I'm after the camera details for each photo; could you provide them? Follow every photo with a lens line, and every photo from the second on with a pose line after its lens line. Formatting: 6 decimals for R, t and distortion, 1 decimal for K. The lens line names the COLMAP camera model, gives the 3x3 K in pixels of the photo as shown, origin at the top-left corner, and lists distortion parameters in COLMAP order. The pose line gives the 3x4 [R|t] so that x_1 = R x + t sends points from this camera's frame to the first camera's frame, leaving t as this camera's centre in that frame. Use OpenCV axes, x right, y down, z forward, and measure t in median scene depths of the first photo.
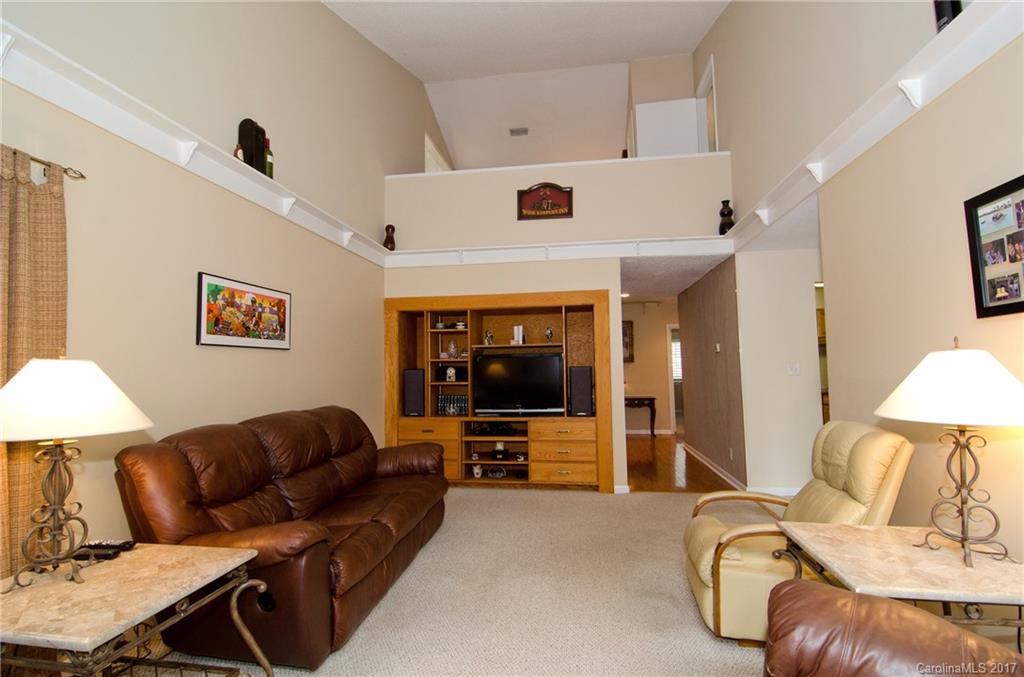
lens RADIAL K [[494.6, 0, 509.2], [0, 494.6, 337.1], [0, 0, 1]] dist [0.000595, 0.000044]
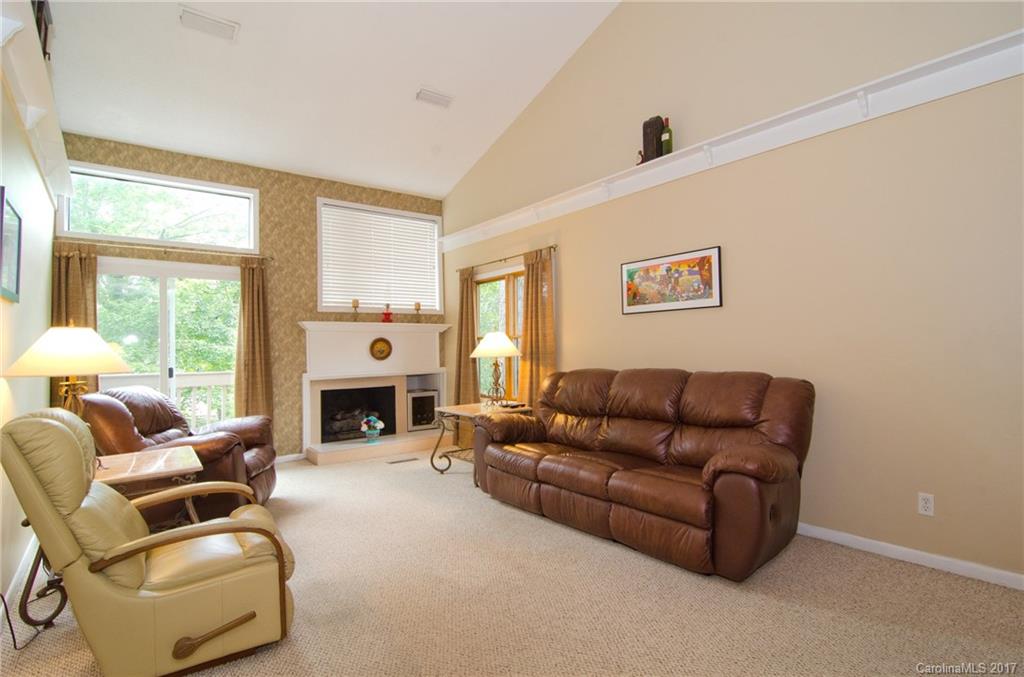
lens RADIAL K [[494.6, 0, 511.6], [0, 494.6, 341.0], [0, 0, 1]] dist [0.000595, 0.000044]
pose [[-0.693683, 0.016378, -0.720094, 0.554864], [0.069698, 0.996576, -0.044475, 0.115461], [0.716901, -0.081040, -0.692449, 1.504567]]
